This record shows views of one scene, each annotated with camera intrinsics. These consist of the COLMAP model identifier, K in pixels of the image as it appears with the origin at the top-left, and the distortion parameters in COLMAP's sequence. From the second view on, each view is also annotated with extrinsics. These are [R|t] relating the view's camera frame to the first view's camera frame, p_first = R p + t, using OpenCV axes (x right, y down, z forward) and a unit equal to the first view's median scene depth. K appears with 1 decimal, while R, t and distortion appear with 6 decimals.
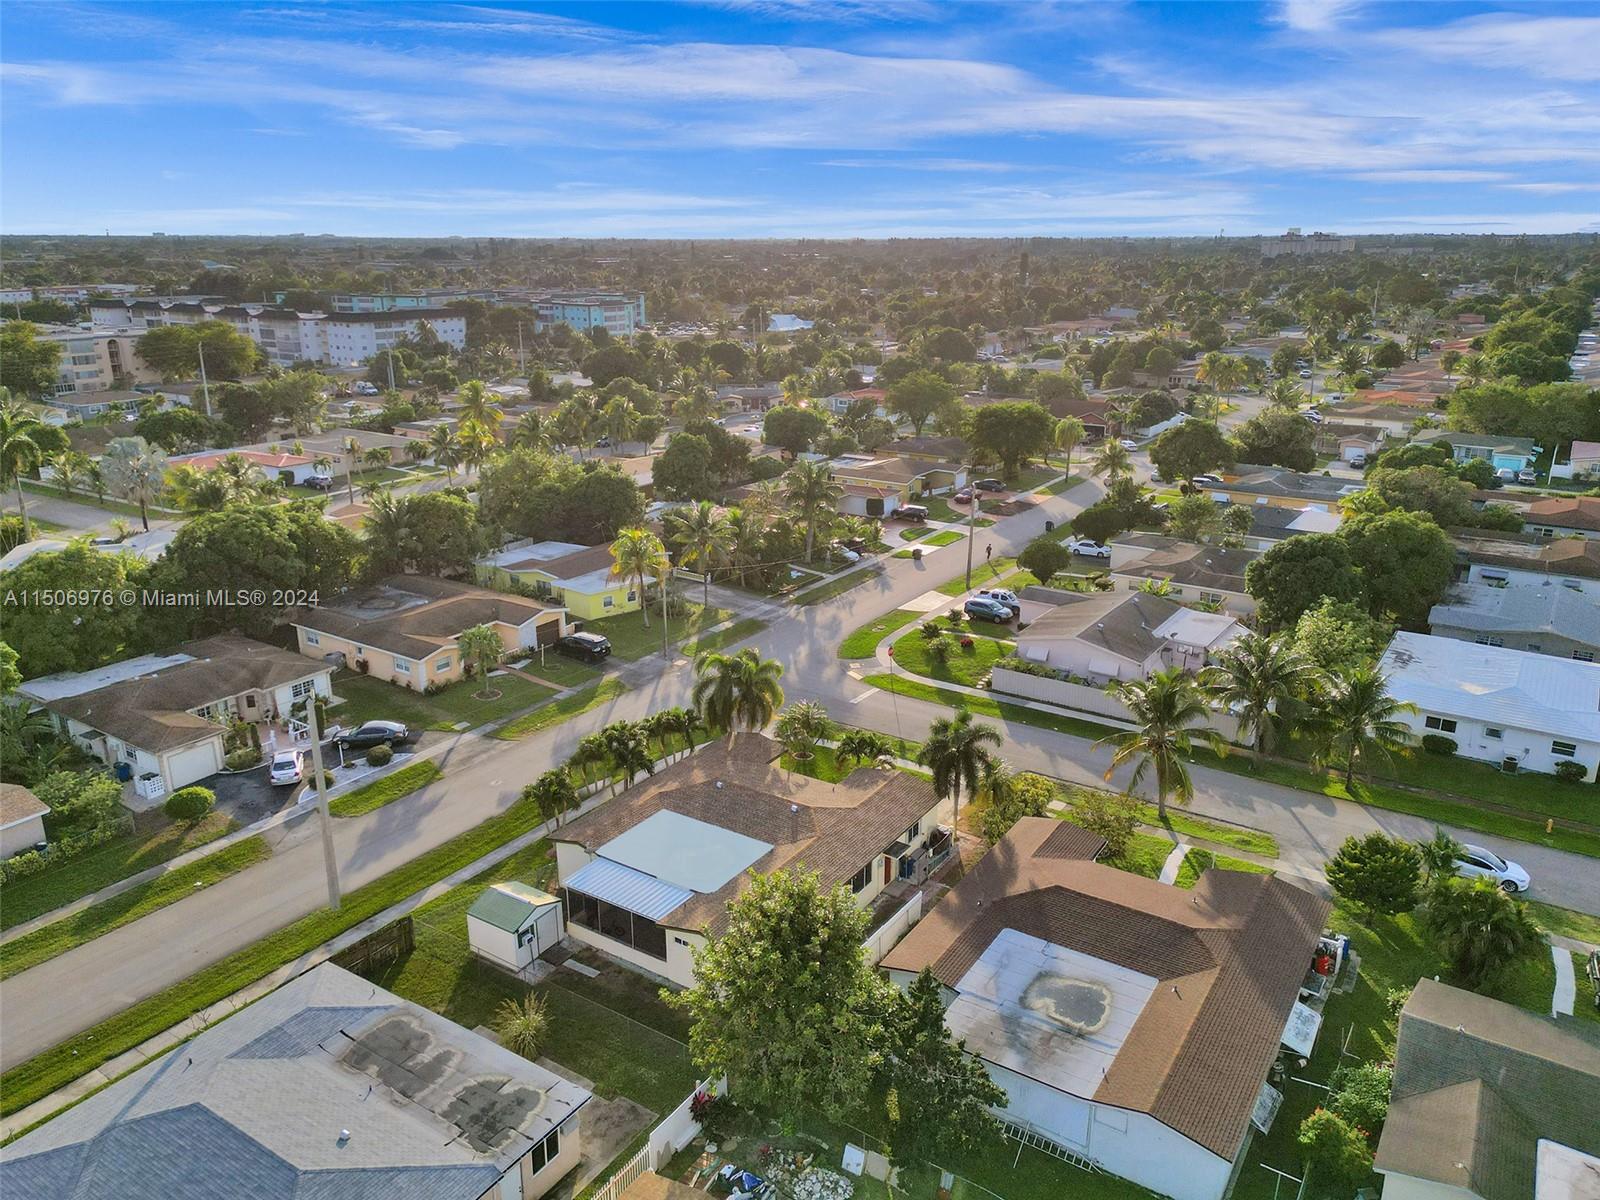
lens RADIAL K [[1145.2, 0, 797.8], [0, 1145.2, 606.0], [0, 0, 1]] dist [0.088660, -0.093396]
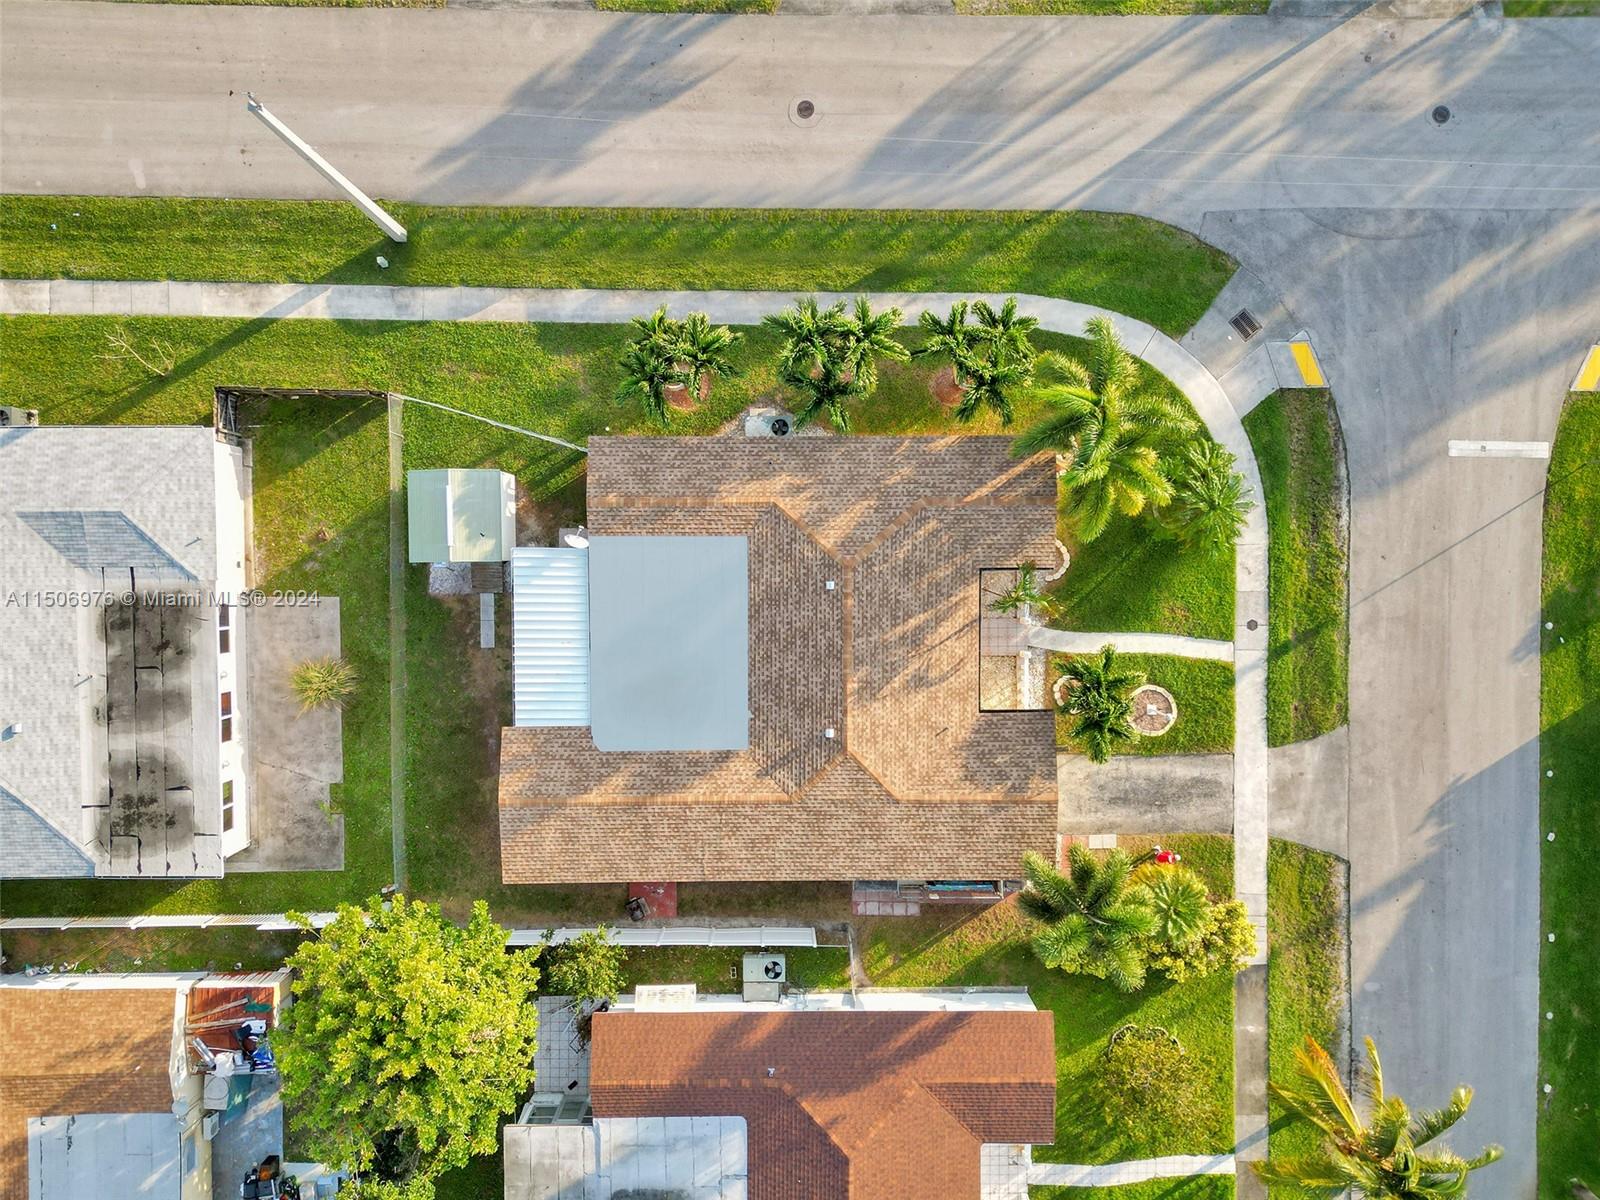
lens RADIAL K [[1174.2, 0, 796.0], [0, 1174.2, 604.4], [0, 0, 1]] dist [0.086444, -0.085399]
pose [[0.552585, 0.833034, 0.026528, -0.062938], [-0.257586, 0.140423, 0.955997, -0.317128], [0.792653, -0.535103, 0.292174, 0.583357]]
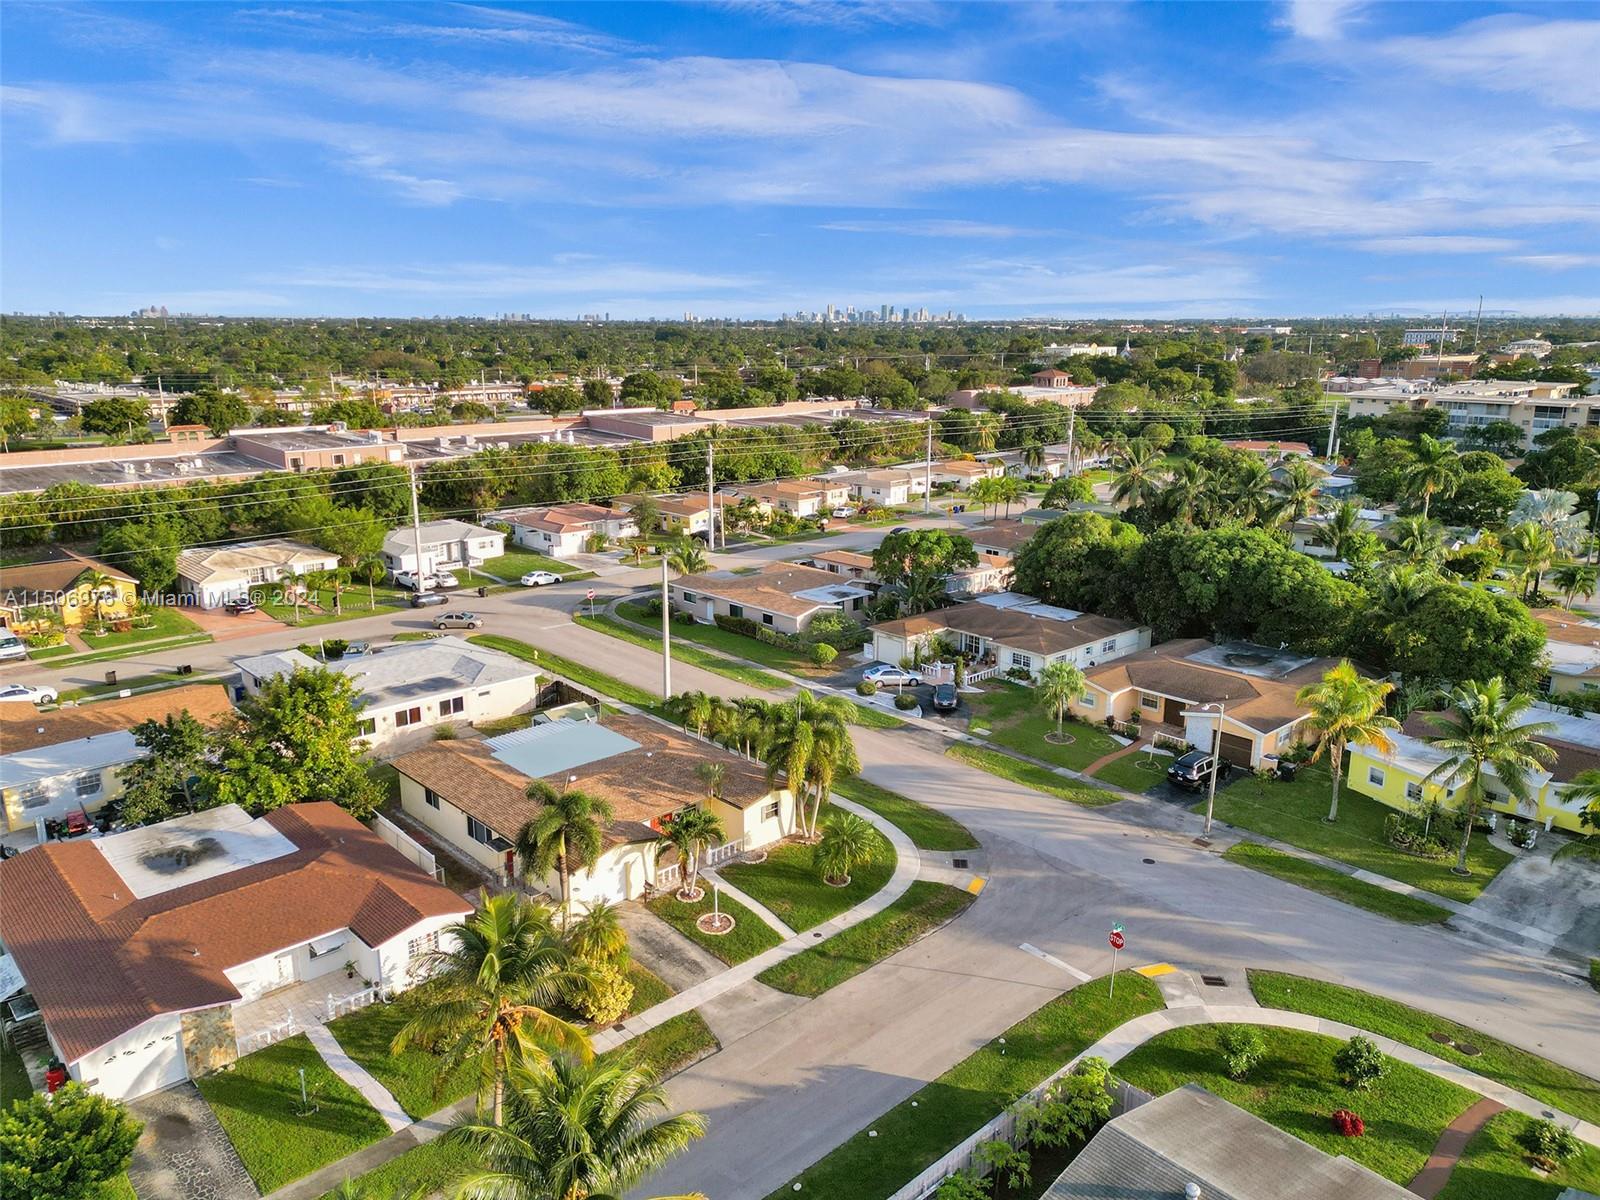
lens RADIAL K [[1134.3, 0, 798.8], [0, 1134.3, 606.2], [0, 0, 1]] dist [0.086529, -0.082558]
pose [[-0.234010, 0.237492, -0.942781, 0.611867], [-0.298043, 0.905494, 0.302077, -0.230958], [0.925424, 0.351679, -0.141112, 0.895015]]
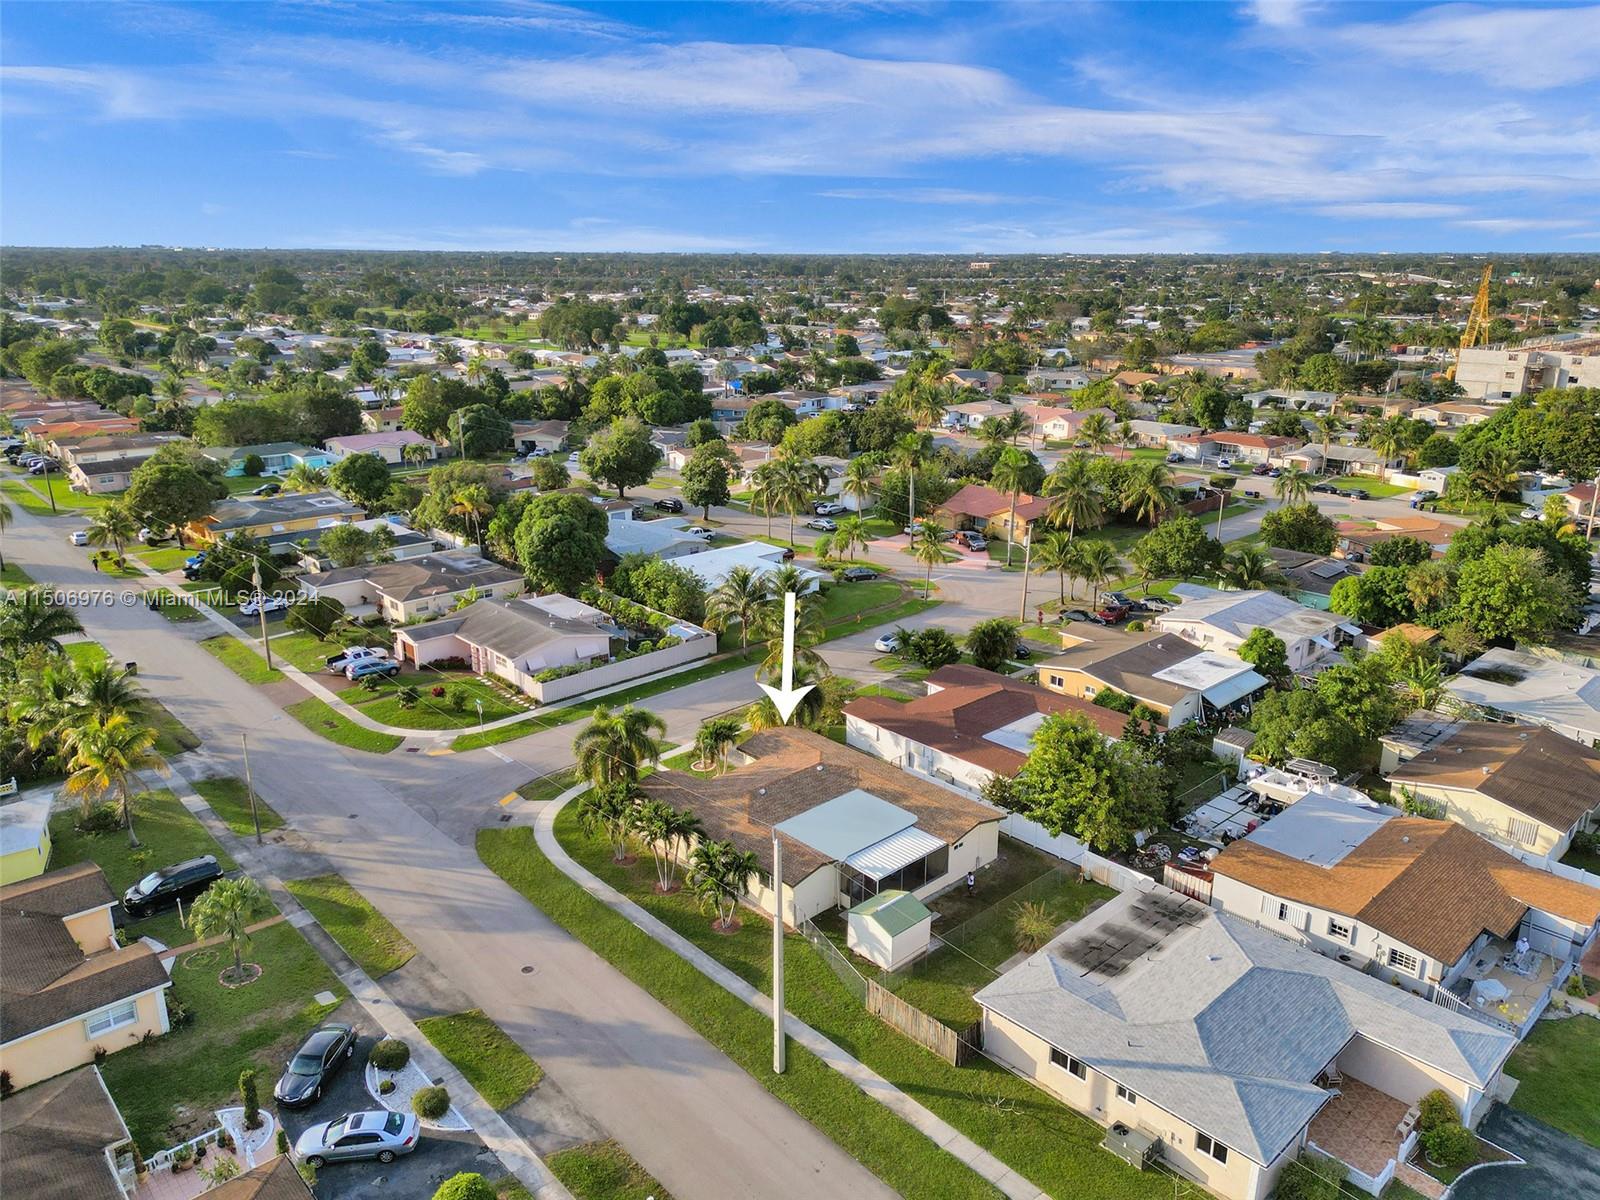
lens RADIAL K [[1134.3, 0, 798.8], [0, 1134.3, 606.2], [0, 0, 1]] dist [0.086529, -0.082558]
pose [[0.228984, -0.285175, 0.930721, -0.770053], [0.291659, 0.932299, 0.213902, -0.178318], [-0.928710, 0.222473, 0.296656, 0.433036]]
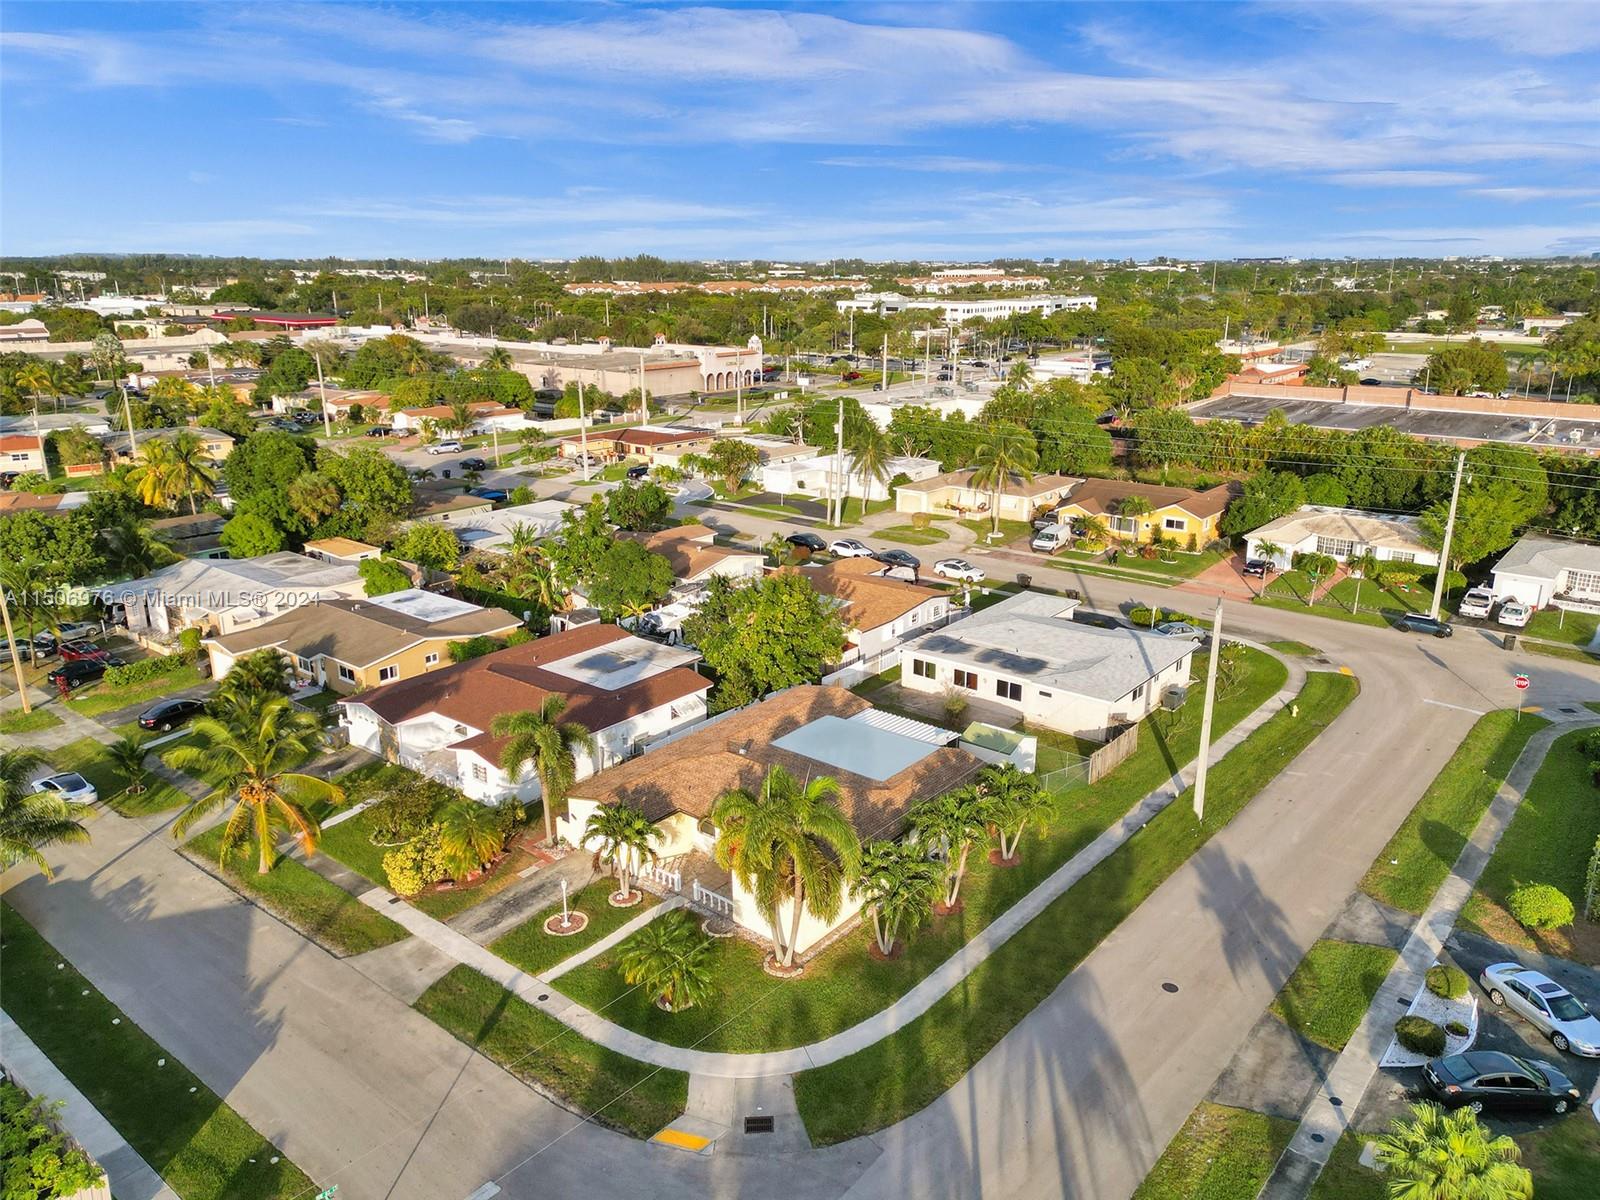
lens RADIAL K [[1145.2, 0, 797.8], [0, 1145.2, 606.0], [0, 0, 1]] dist [0.088660, -0.093396]
pose [[-0.994775, -0.027225, 0.098392, -0.097264], [0.033181, 0.825234, 0.563815, -0.324114], [-0.096547, 0.564134, -0.820019, 1.200454]]
